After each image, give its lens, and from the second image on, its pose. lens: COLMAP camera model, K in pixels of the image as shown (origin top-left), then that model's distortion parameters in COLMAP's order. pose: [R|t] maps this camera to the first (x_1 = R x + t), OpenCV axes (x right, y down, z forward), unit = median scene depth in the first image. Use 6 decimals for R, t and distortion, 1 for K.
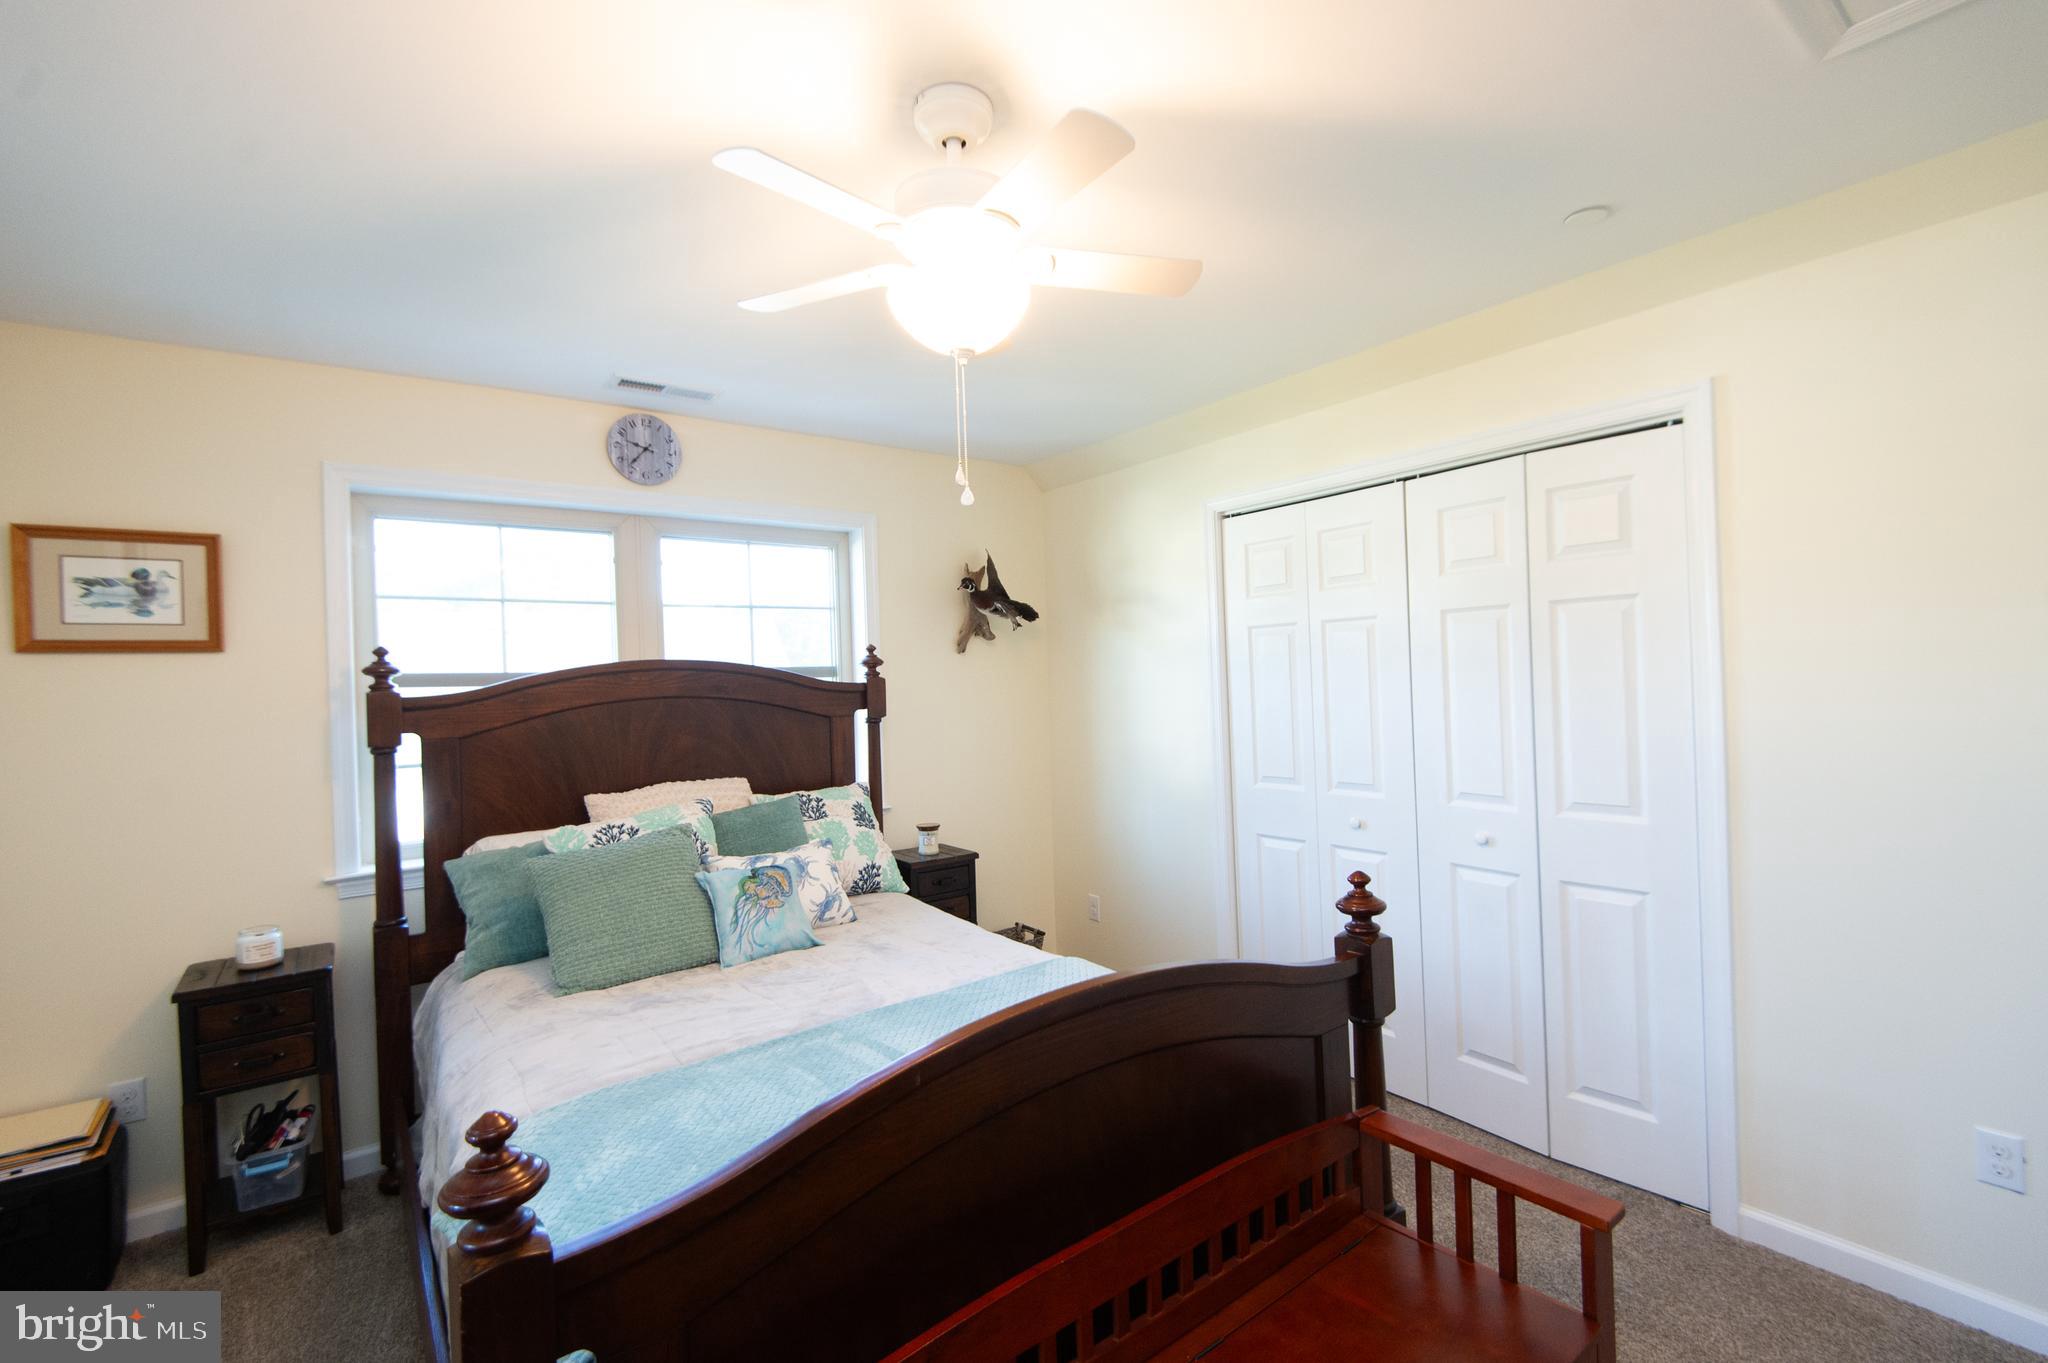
lens RADIAL K [[907.8, 0, 1031.6], [0, 907.8, 680.4], [0, 0, 1]] dist [0.040348, -0.025121]
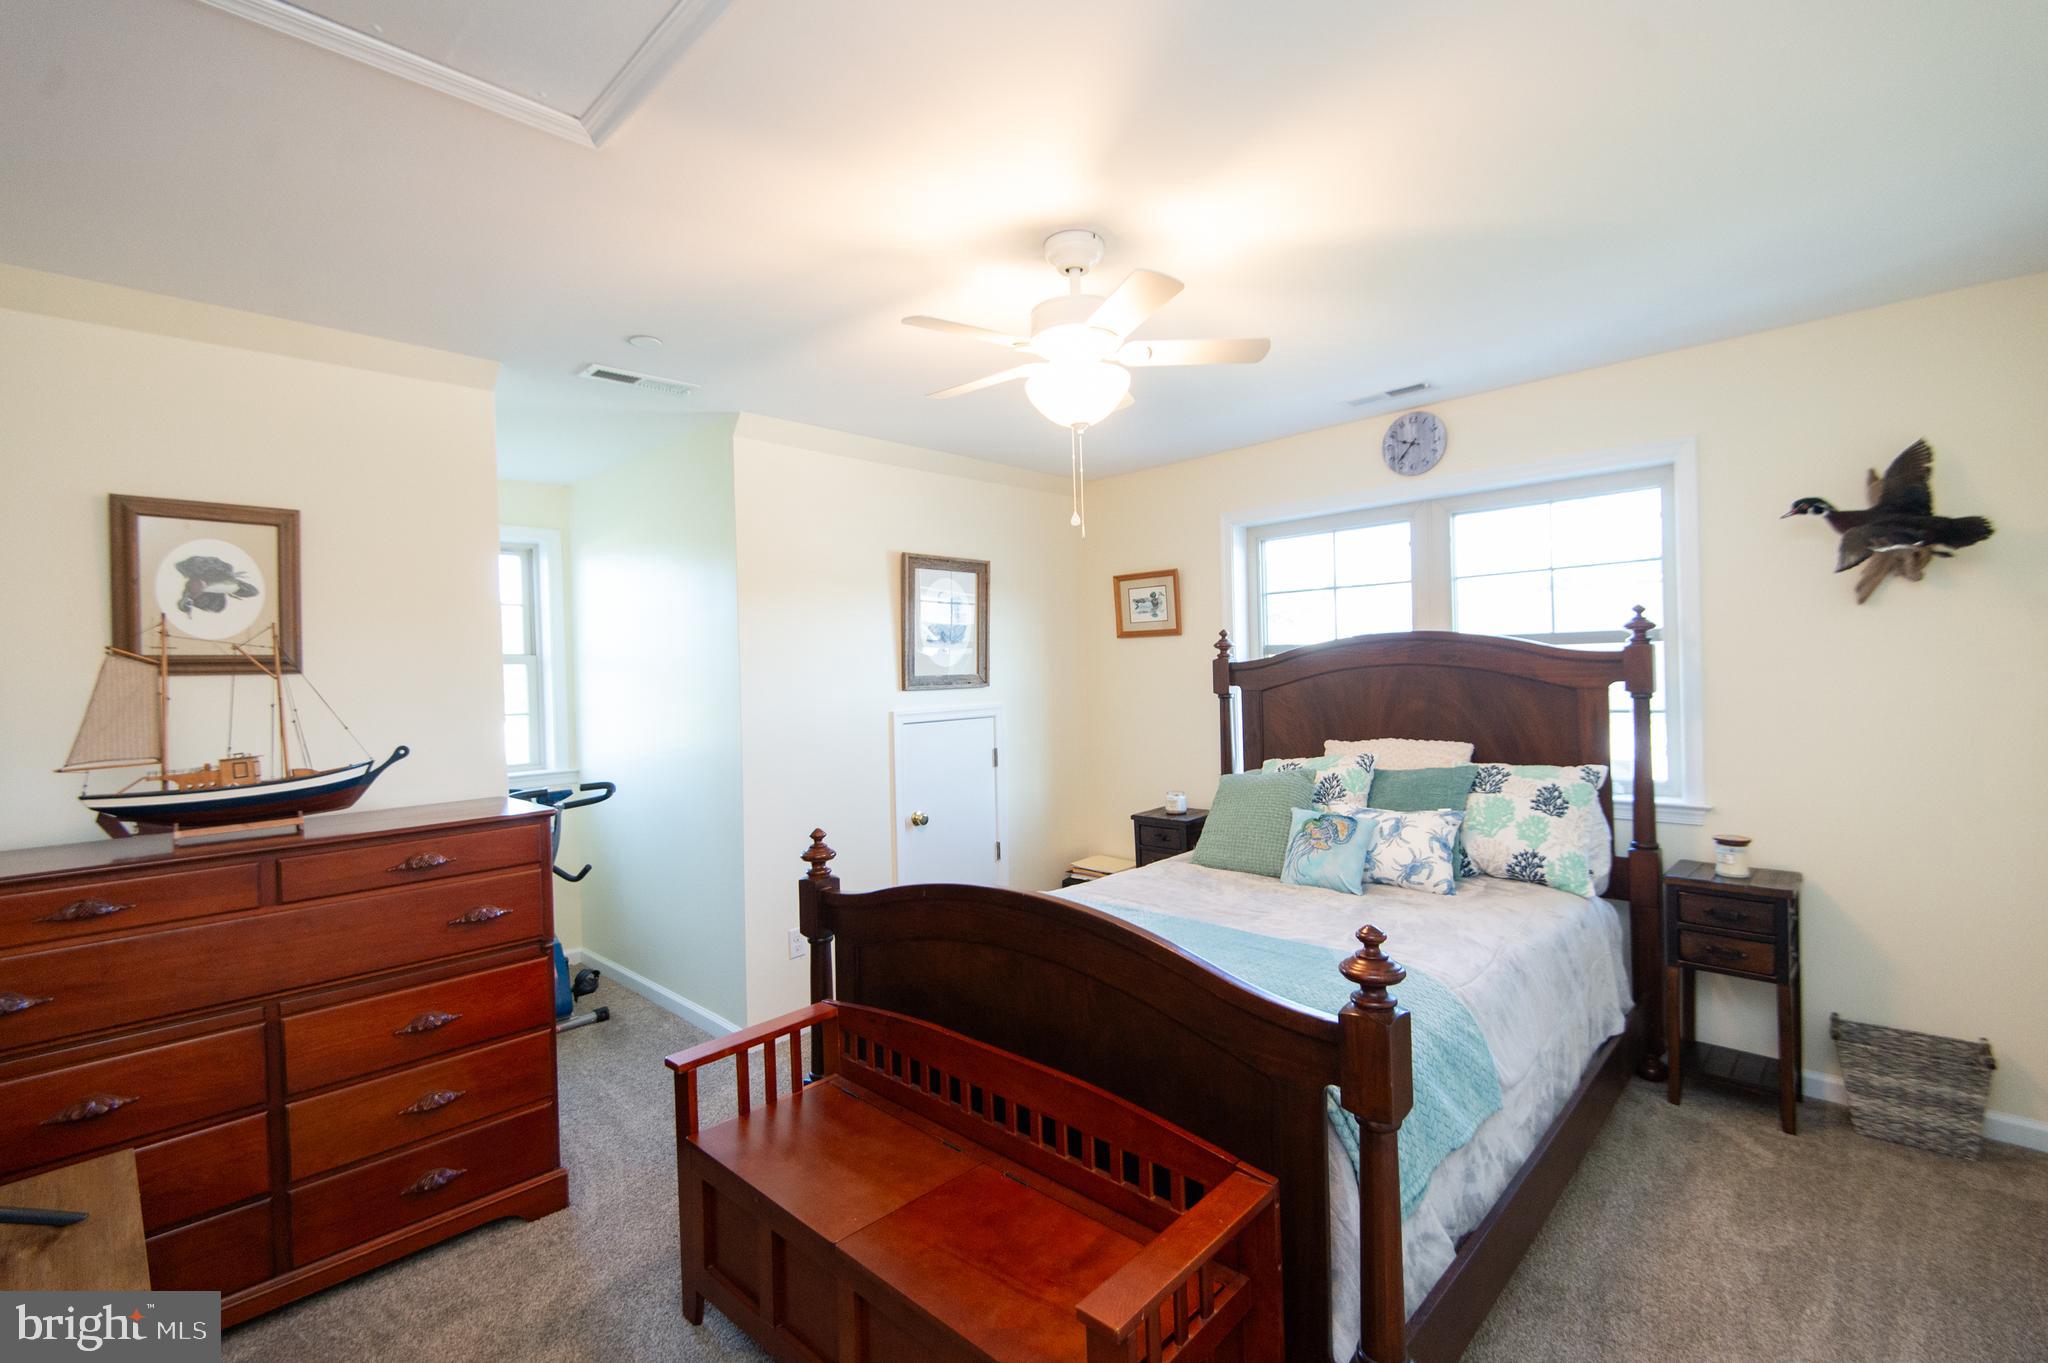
lens RADIAL K [[907.8, 0, 1031.6], [0, 907.8, 680.4], [0, 0, 1]] dist [0.040348, -0.025121]
pose [[0.155159, 0.039038, -0.987118, 0.644107], [0.020842, 0.998867, 0.042778, -0.019990], [0.987670, -0.027211, 0.154170, 0.363886]]
